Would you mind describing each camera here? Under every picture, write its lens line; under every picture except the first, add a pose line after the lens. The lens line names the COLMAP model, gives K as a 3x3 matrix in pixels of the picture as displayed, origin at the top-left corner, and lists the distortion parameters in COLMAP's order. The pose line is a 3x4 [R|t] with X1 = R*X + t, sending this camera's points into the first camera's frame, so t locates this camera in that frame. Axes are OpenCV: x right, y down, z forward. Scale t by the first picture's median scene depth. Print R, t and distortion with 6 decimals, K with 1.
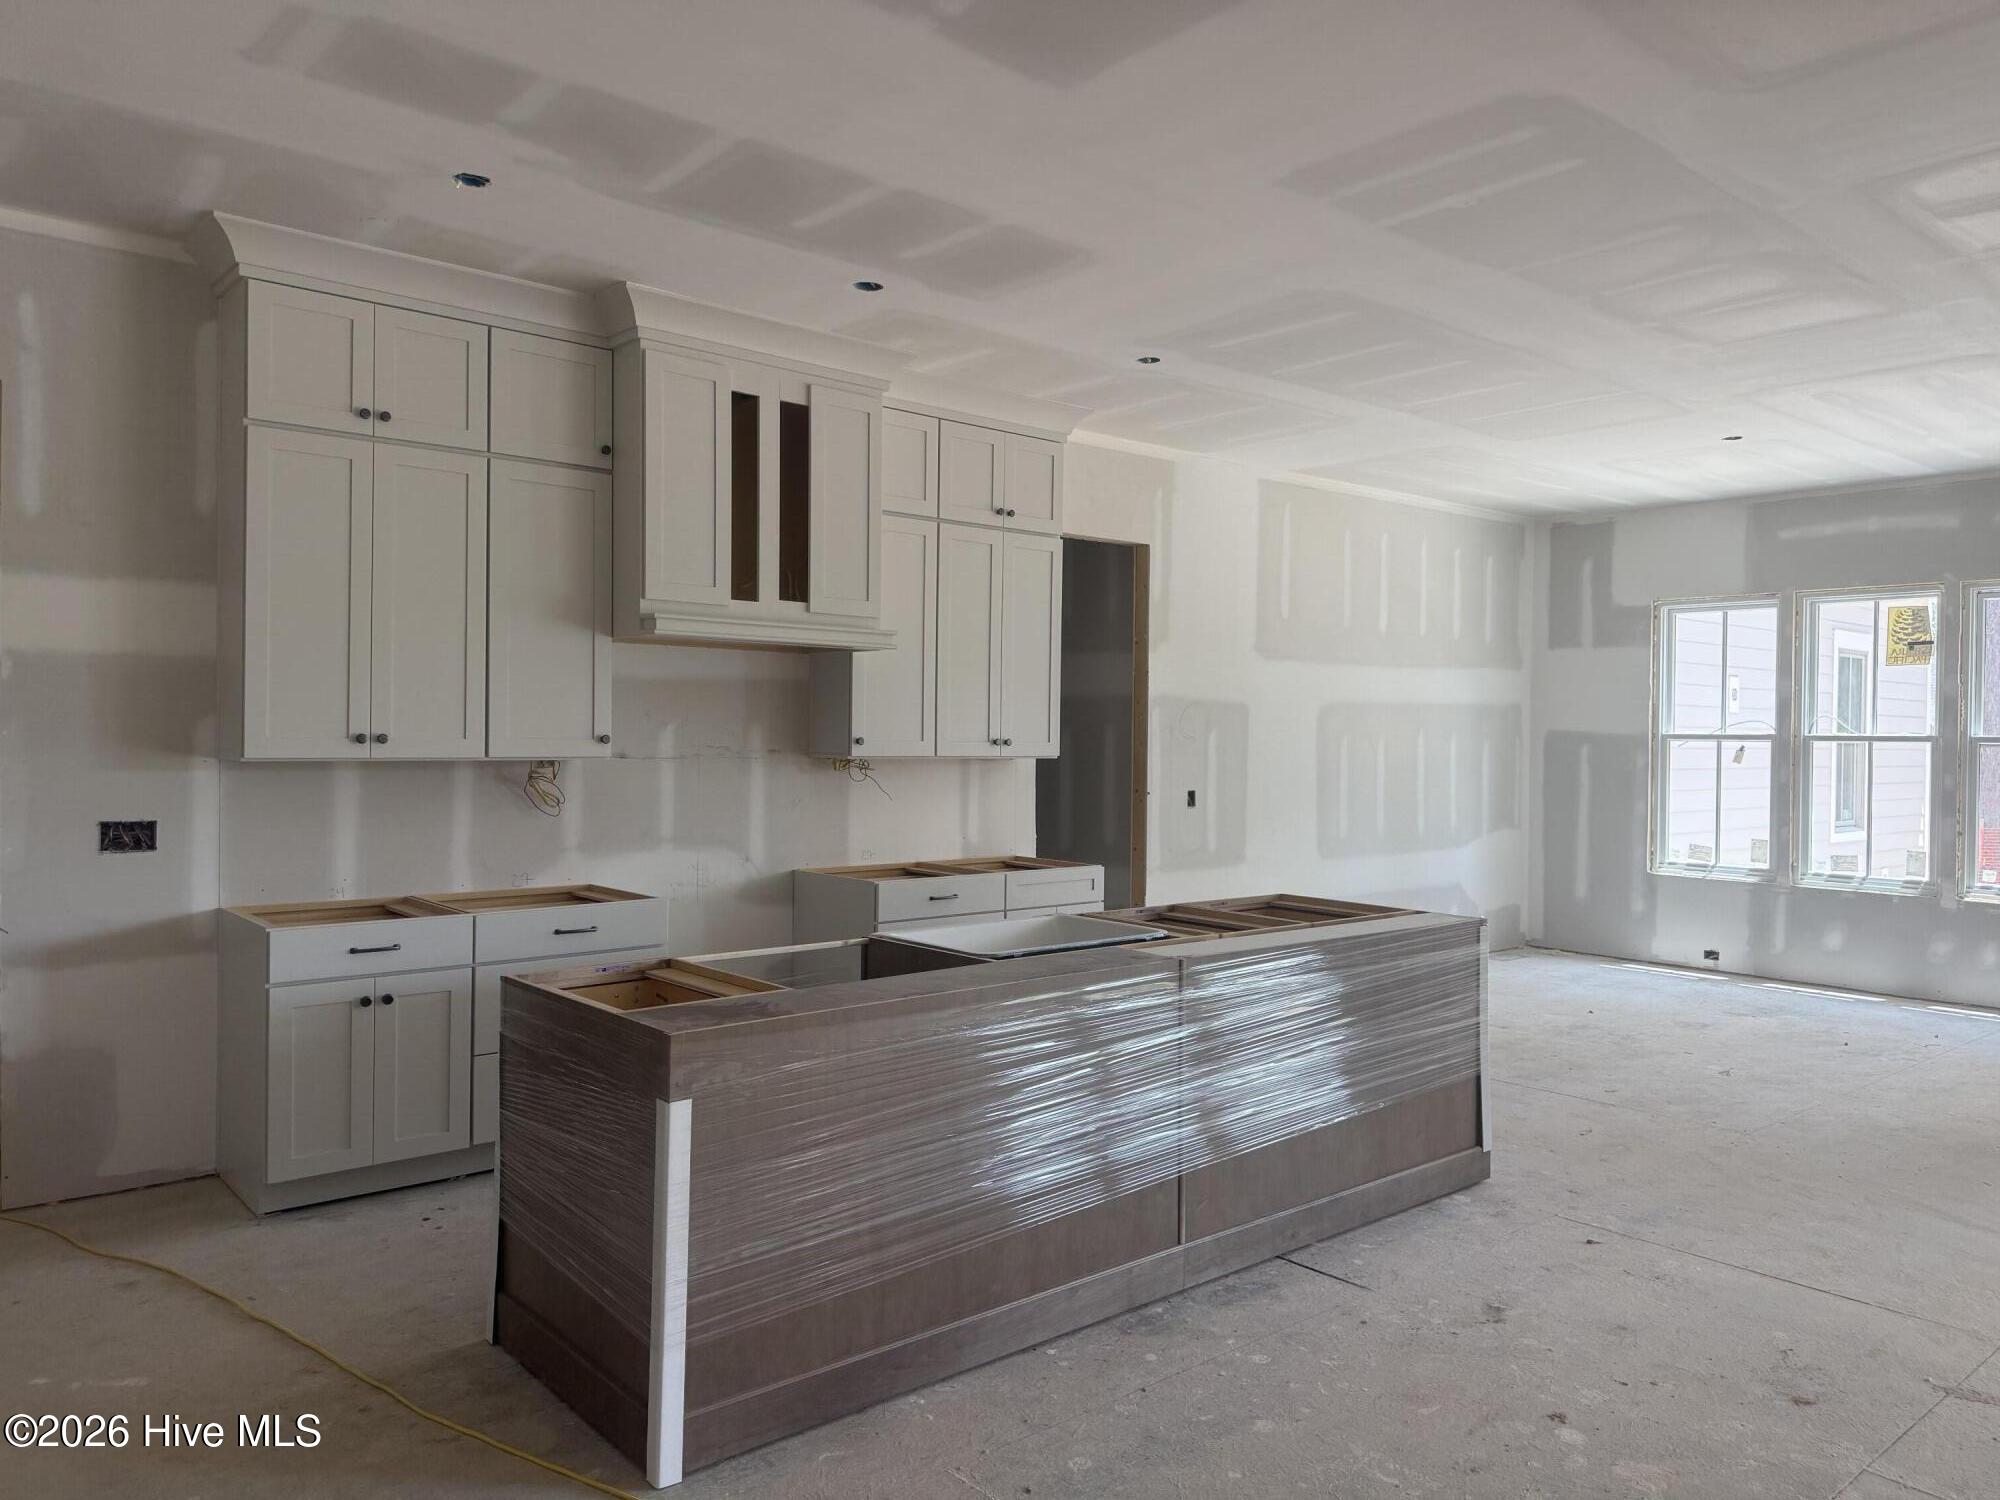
lens RADIAL K [[1455.7, 0, 1001.0], [0, 1455.7, 750.8], [0, 0, 1]] dist [0.076339, -0.062092]
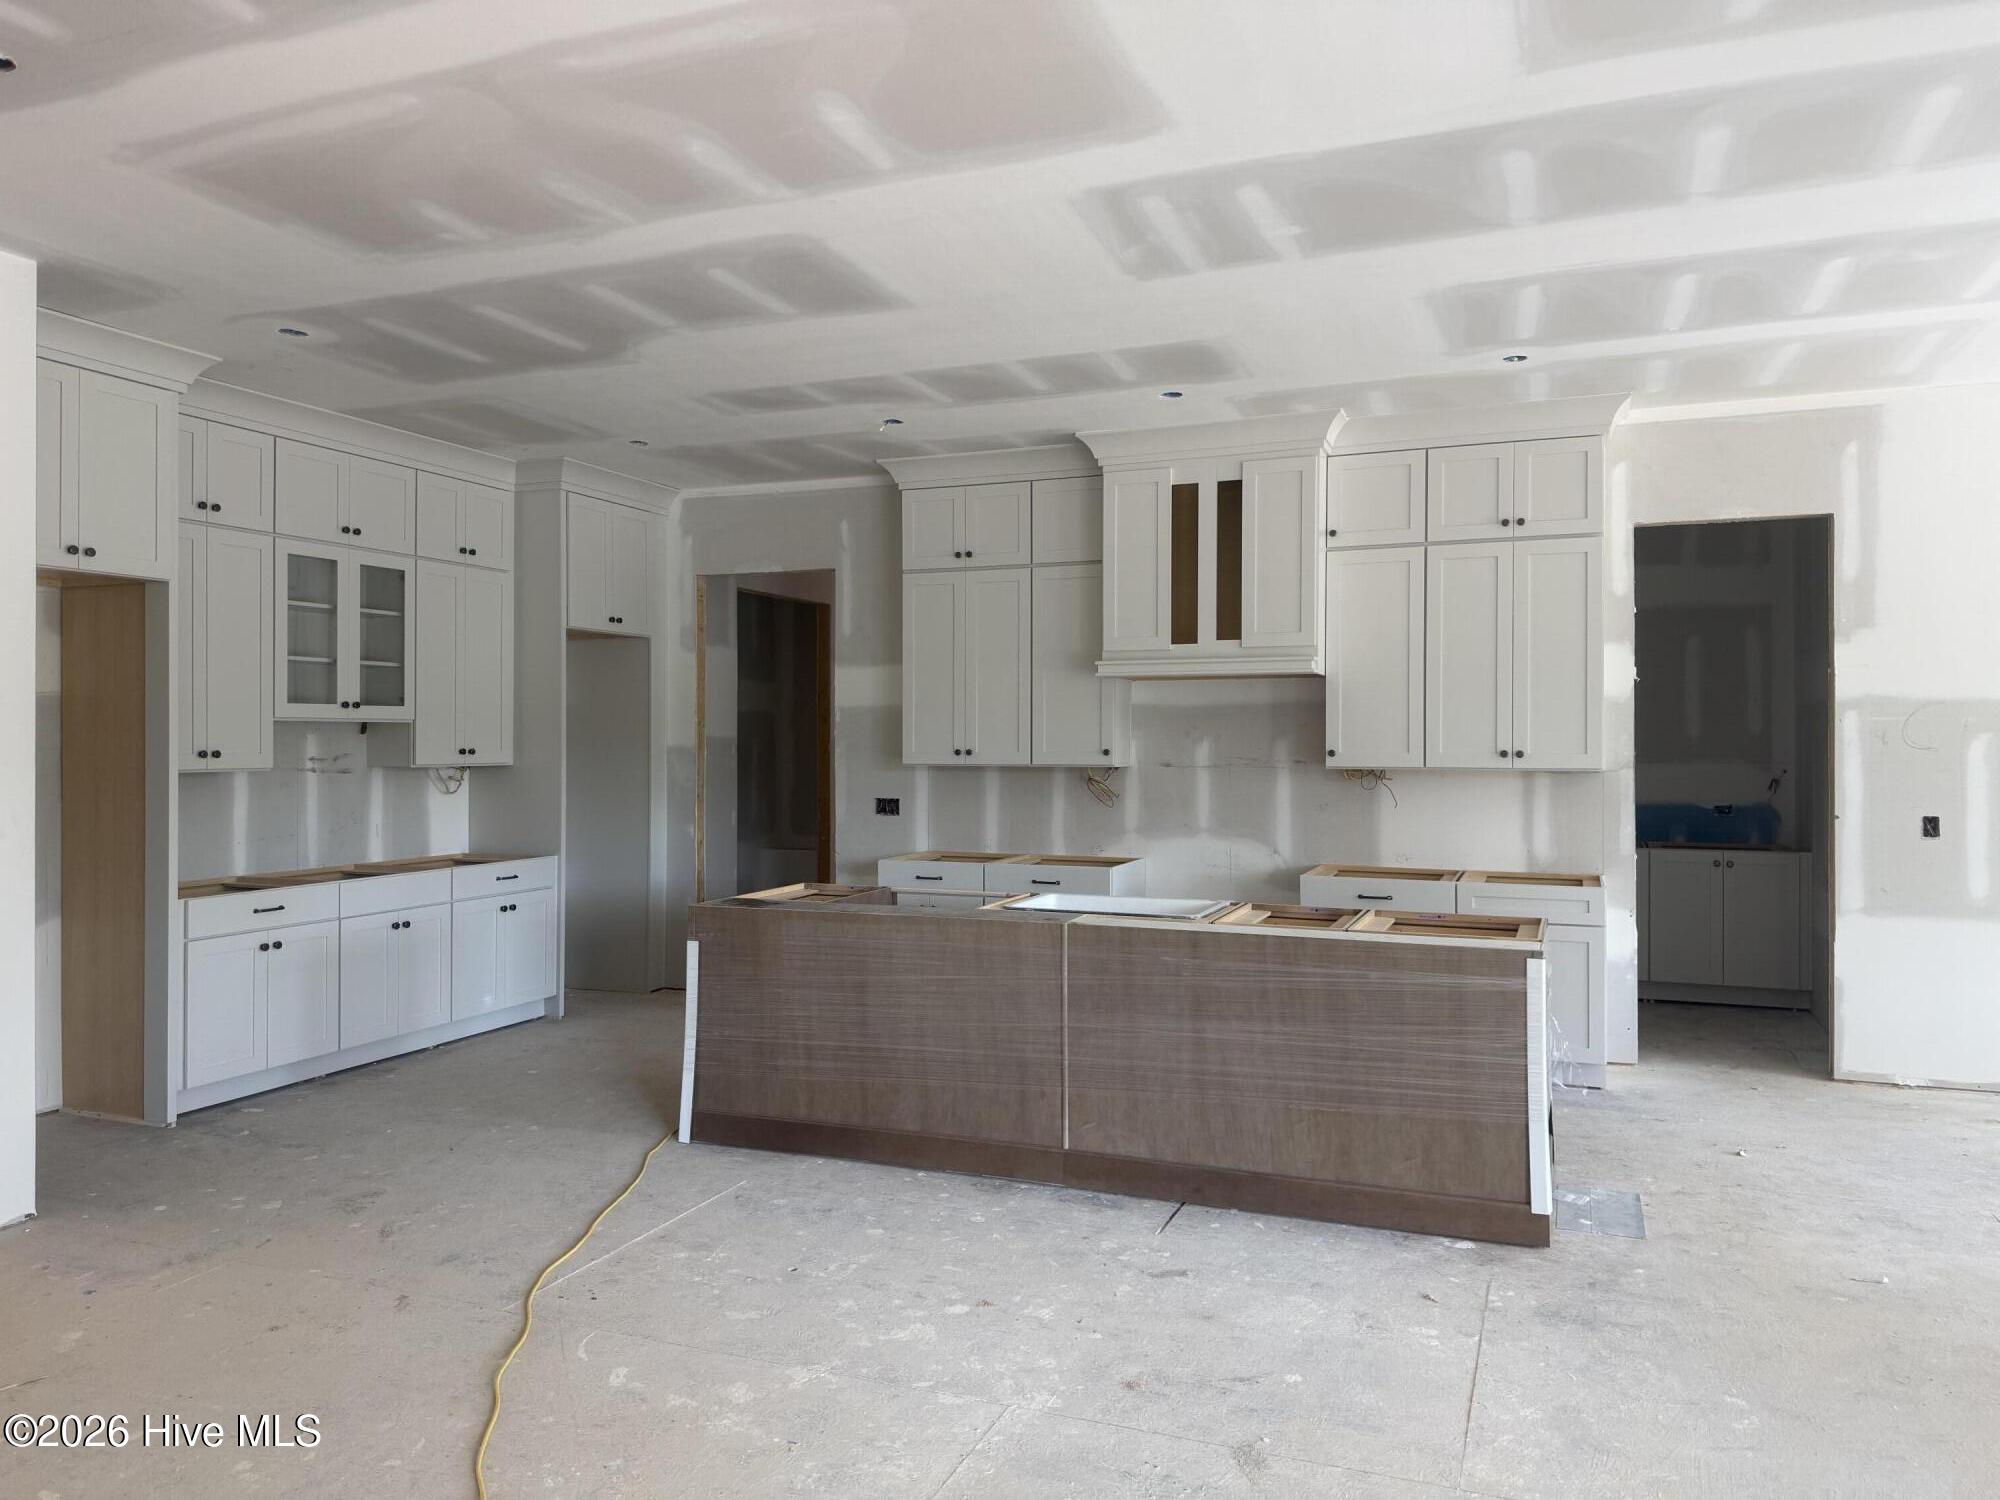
lens RADIAL K [[1455.7, 0, 1005.8], [0, 1455.7, 742.0], [0, 0, 1]] dist [0.076339, -0.062092]
pose [[0.429300, -0.011228, -0.903092, 0.913874], [-0.006298, 0.999861, -0.015425, 0.004497], [0.903140, 0.012310, 0.429170, 0.303998]]
